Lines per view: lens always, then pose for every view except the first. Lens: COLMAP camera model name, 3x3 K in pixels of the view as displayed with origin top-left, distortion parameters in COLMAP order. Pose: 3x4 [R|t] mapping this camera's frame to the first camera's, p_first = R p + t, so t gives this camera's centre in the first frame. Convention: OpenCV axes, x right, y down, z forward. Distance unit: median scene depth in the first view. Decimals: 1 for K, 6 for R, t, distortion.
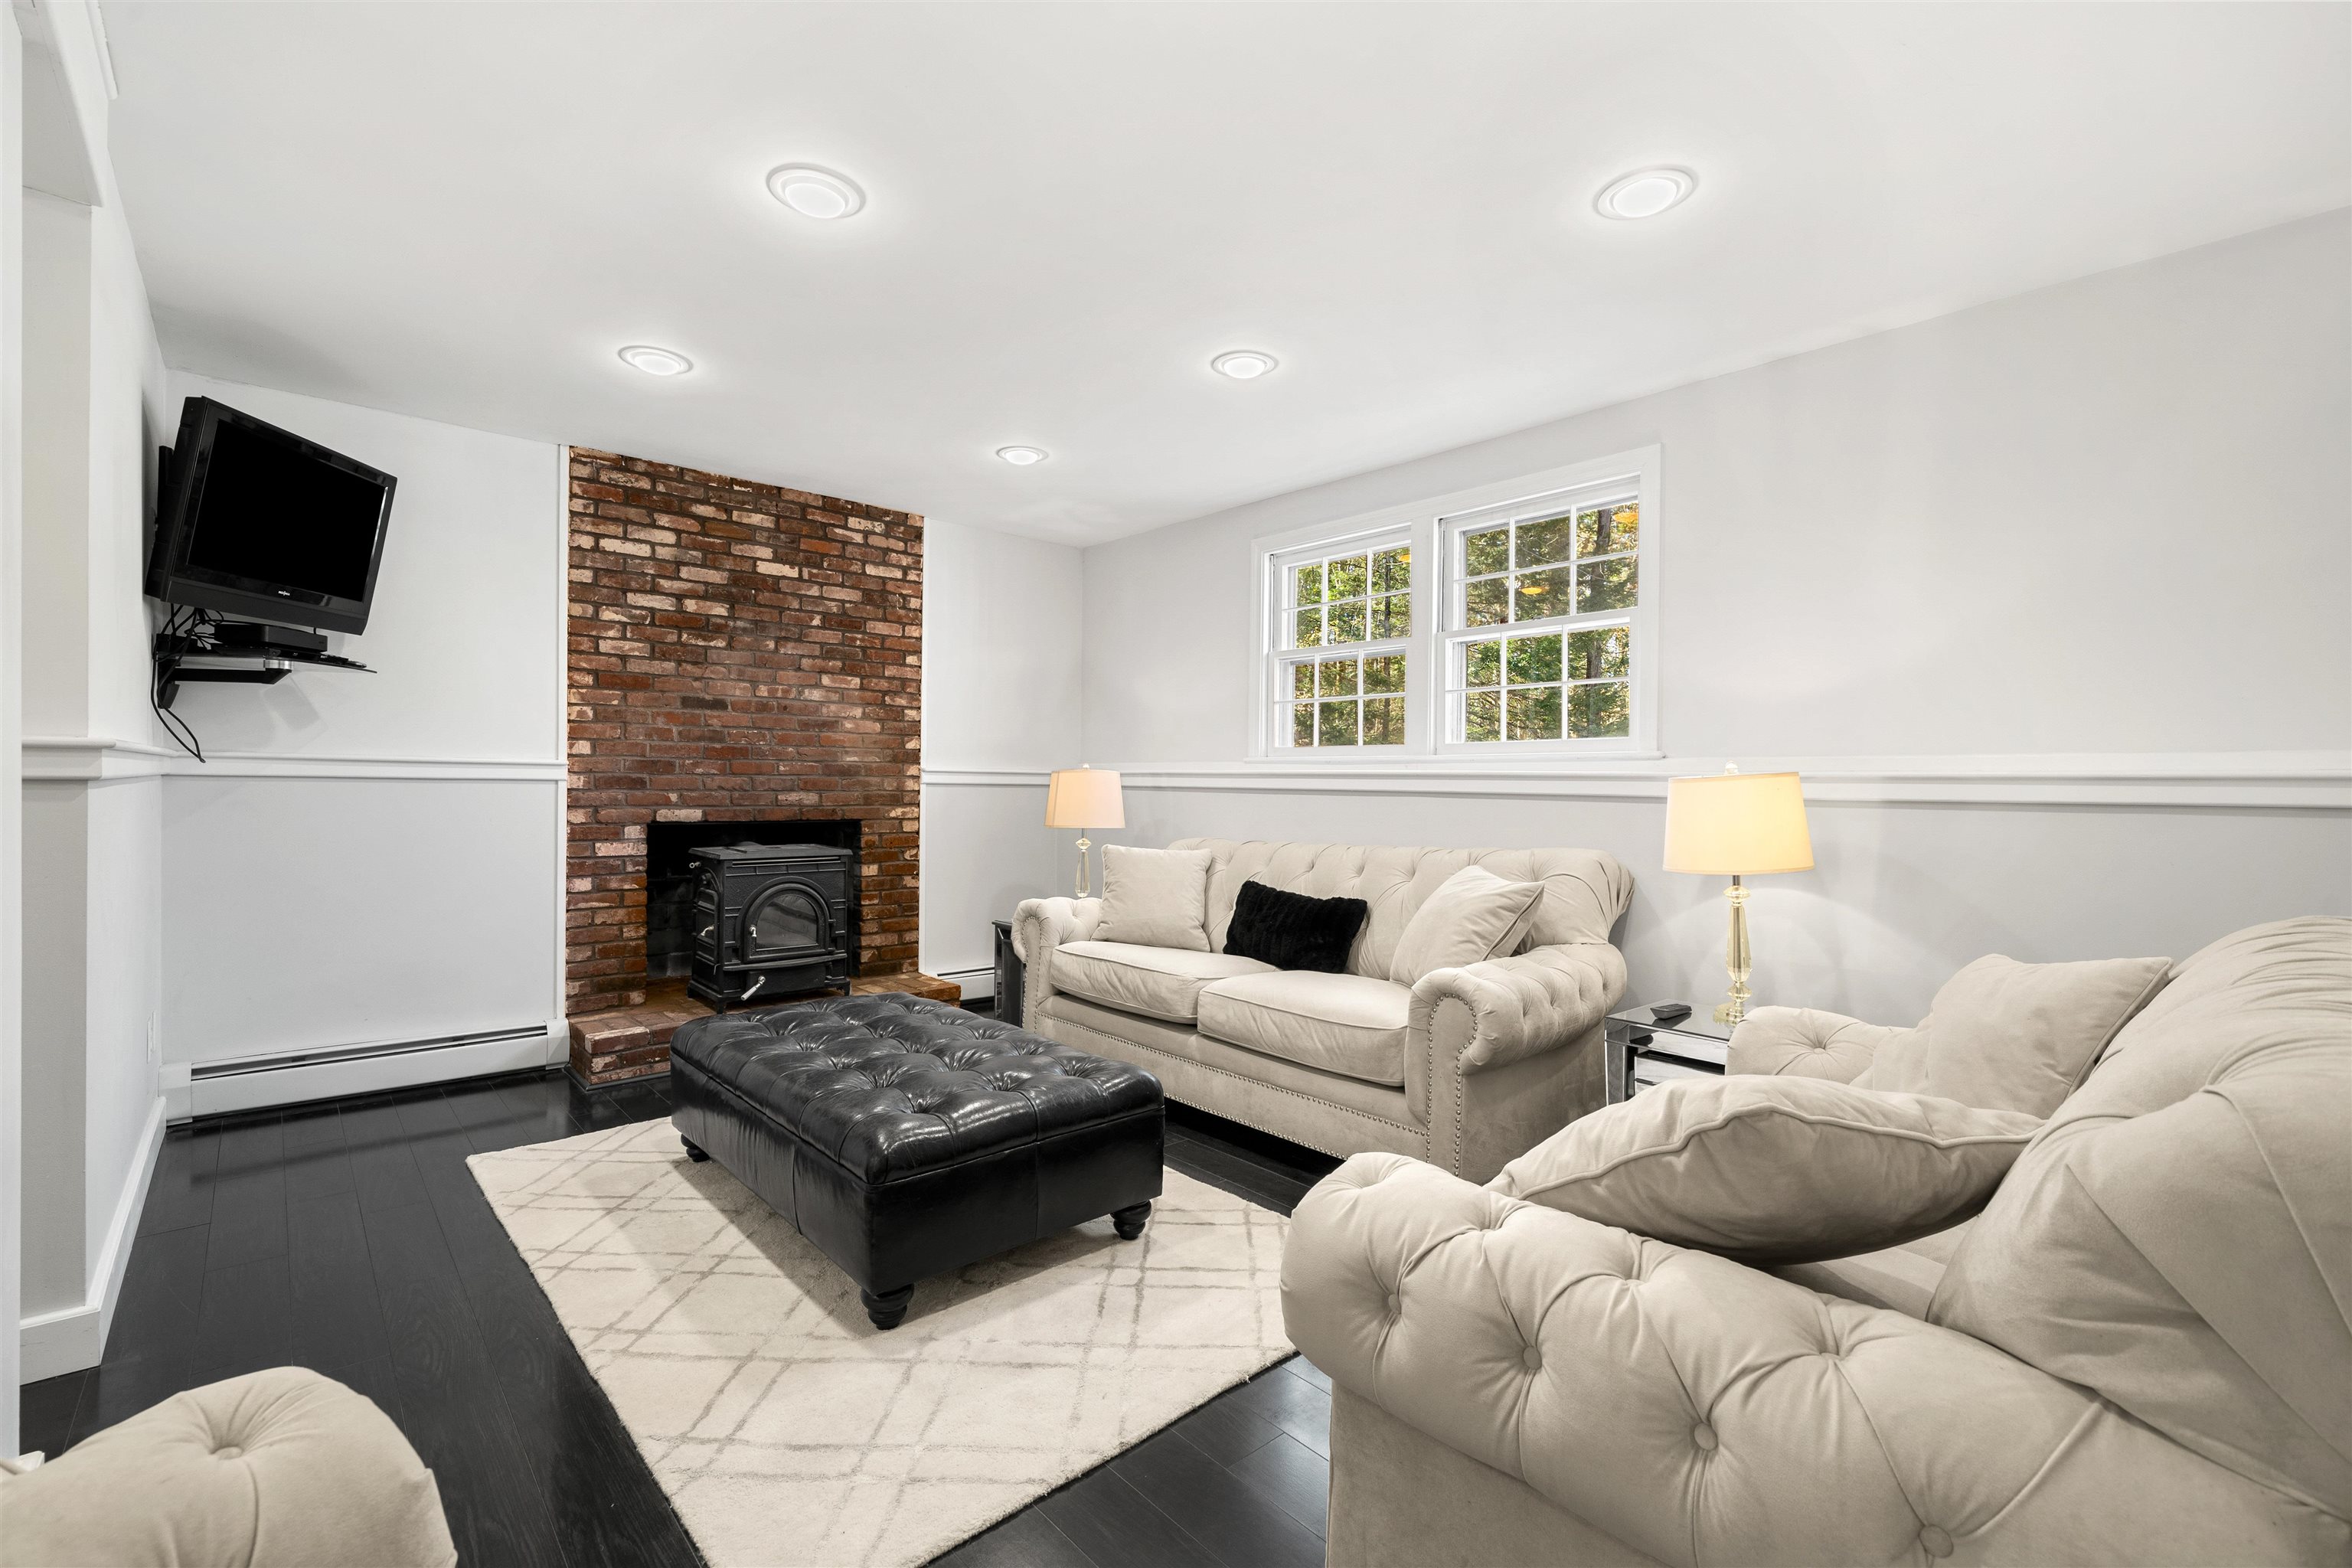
lens RADIAL K [[1029.2, 0, 1170.8], [0, 1029.2, 784.8], [0, 0, 1]] dist [0.001136, -0.000016]
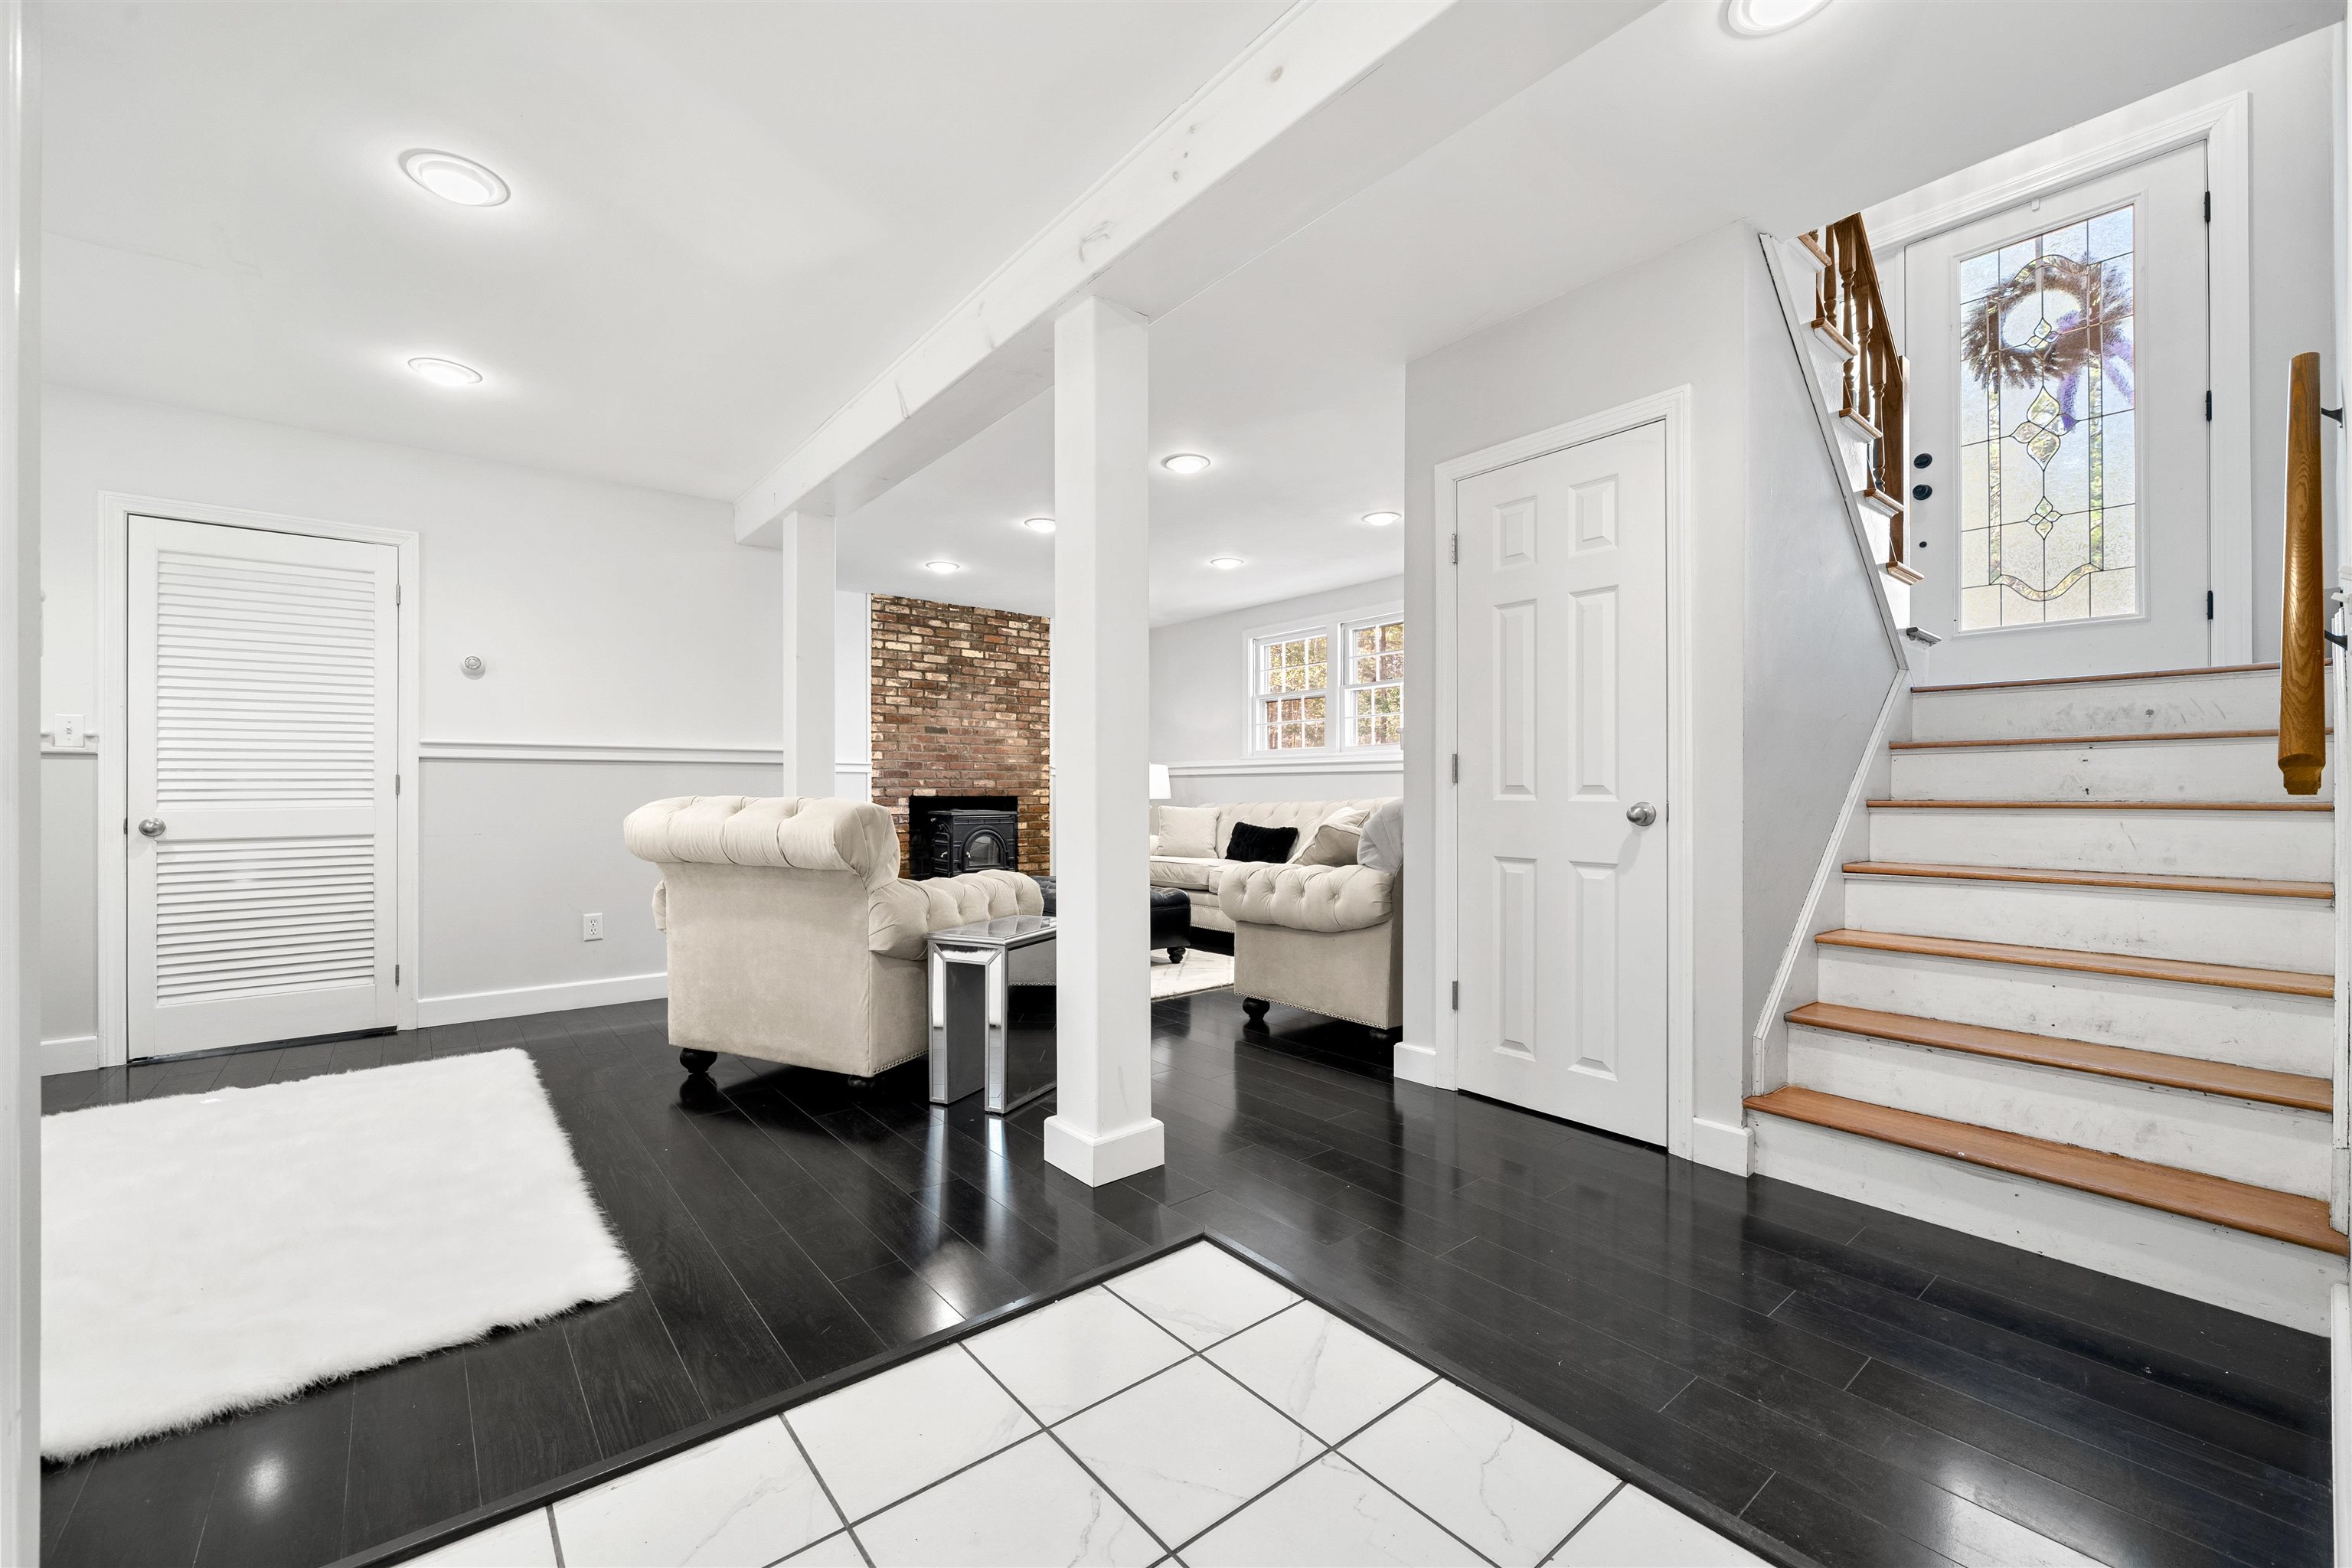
lens RADIAL K [[949.0, 0, 1159.5], [0, 949.0, 787.1], [0, 0, 1]] dist [-0.000866, -0.000271]
pose [[0.998452, -0.012389, -0.054228, 0.024132], [0.011883, 0.999883, -0.009648, 0.040394], [0.054341, 0.008989, 0.998482, -0.628025]]
